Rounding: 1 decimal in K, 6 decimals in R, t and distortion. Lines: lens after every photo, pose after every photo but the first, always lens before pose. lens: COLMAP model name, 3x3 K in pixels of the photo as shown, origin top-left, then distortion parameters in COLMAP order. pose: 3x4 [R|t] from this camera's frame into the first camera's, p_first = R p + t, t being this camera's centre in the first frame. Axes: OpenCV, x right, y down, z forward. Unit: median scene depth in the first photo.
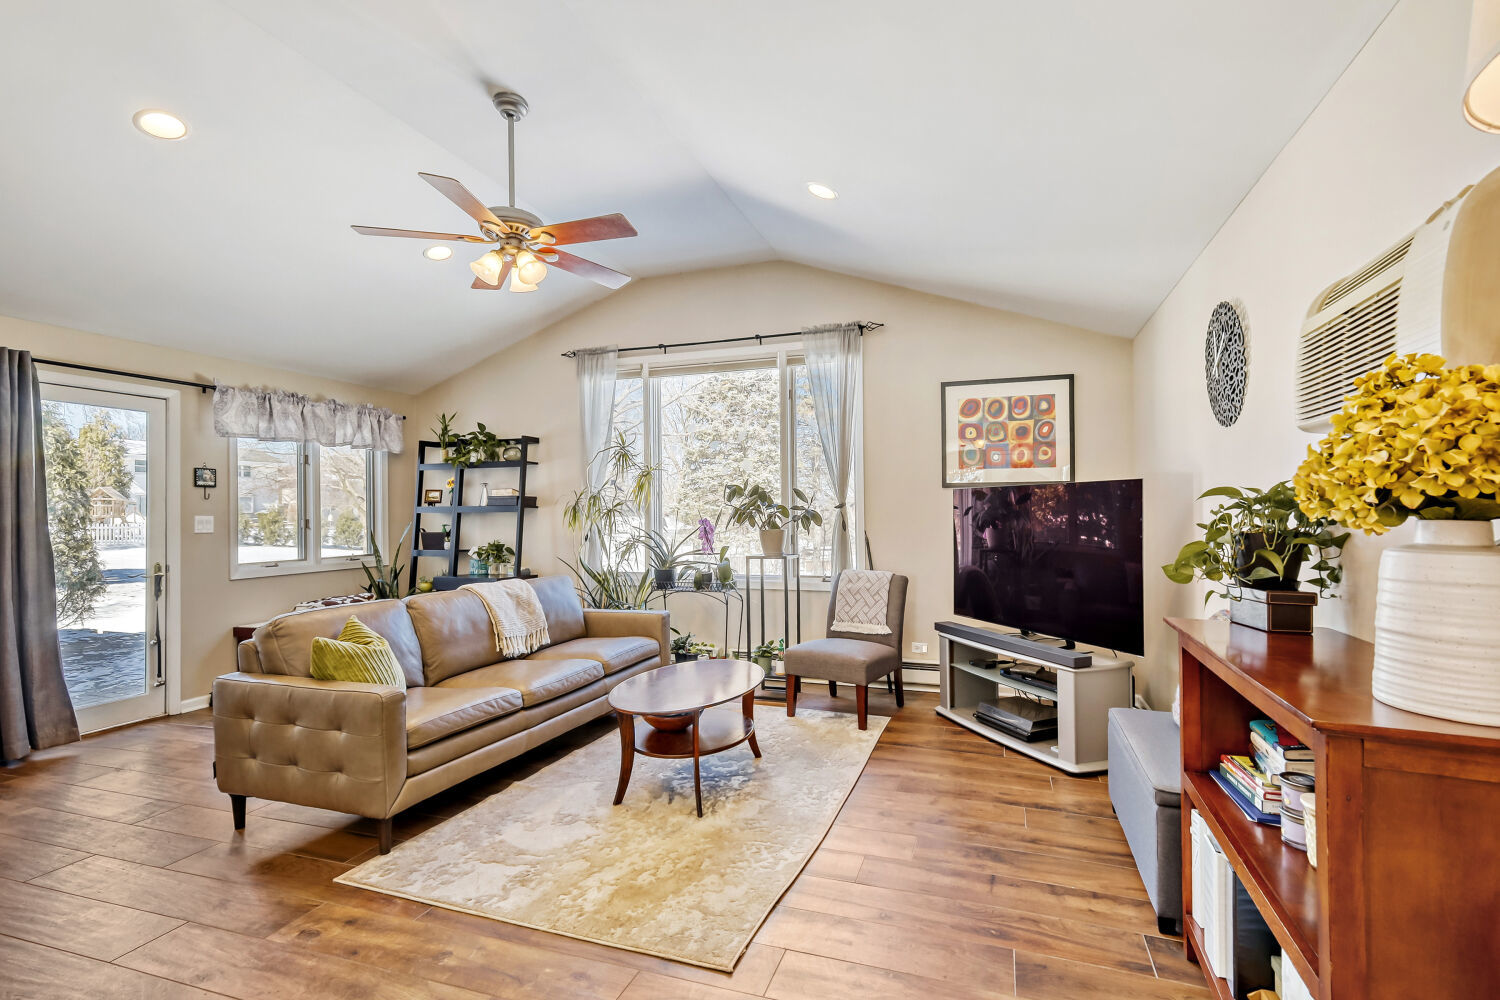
lens RADIAL K [[653.8, 0, 745.2], [0, 653.8, 508.2], [0, 0, 1]] dist [0.011654, 0.000659]
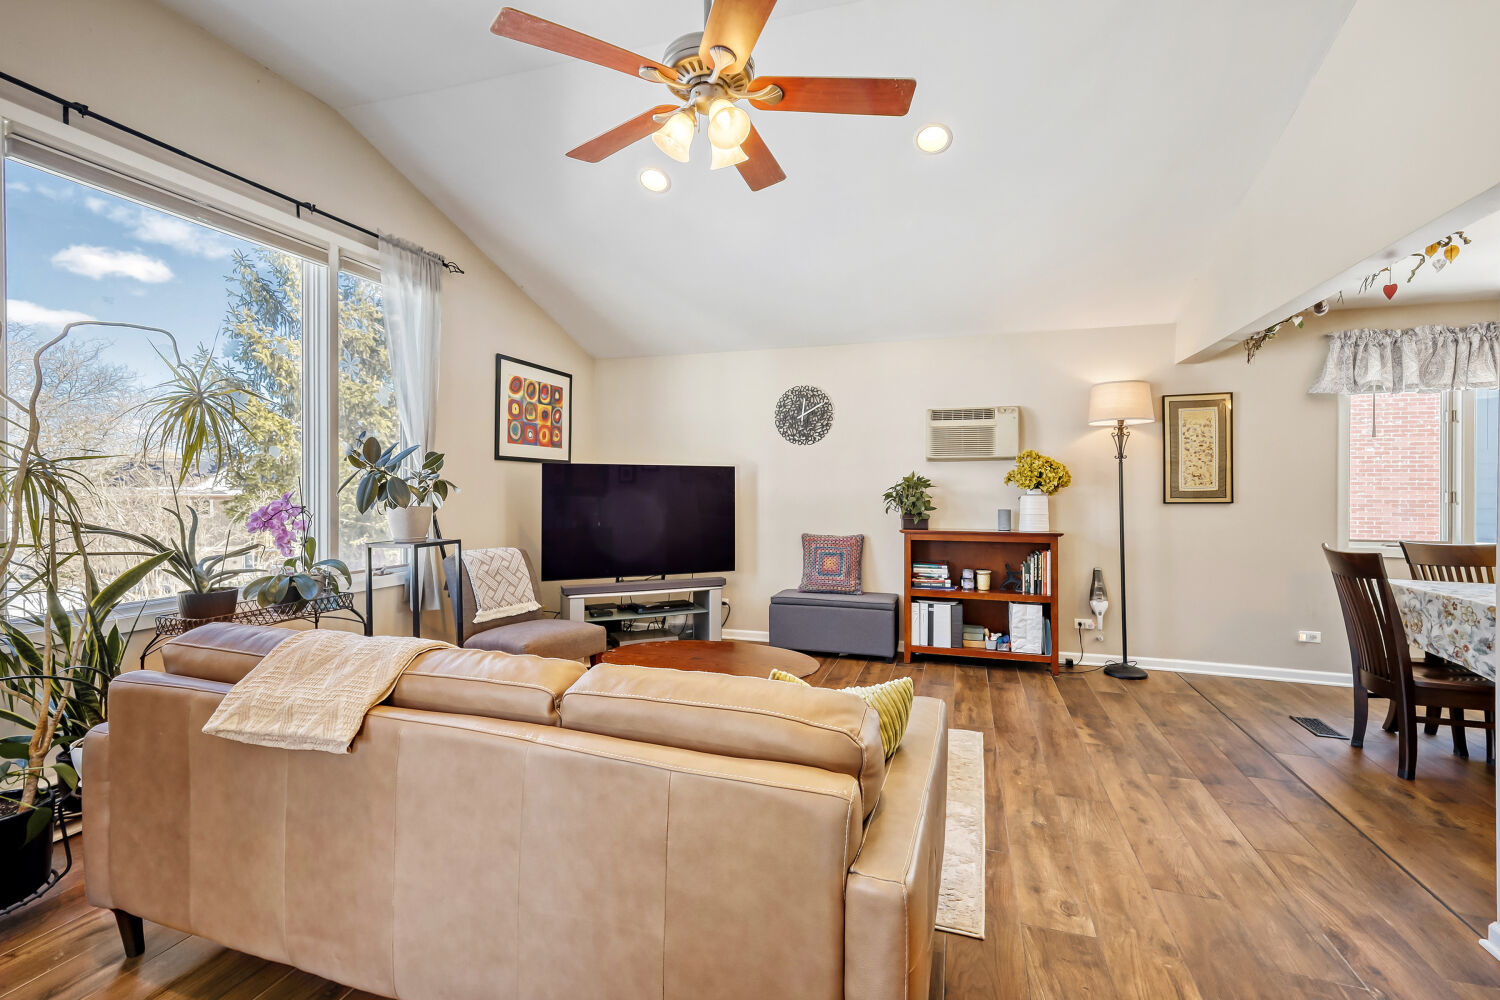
lens RADIAL K [[653.8, 0, 749.0], [0, 653.8, 491.6], [0, 0, 1]] dist [0.011654, 0.000659]
pose [[-0.024215, -0.000550, 0.999707, -0.727989], [-0.010793, 0.999942, 0.000289, 0.012635], [-0.999649, -0.010783, -0.024219, 0.673126]]
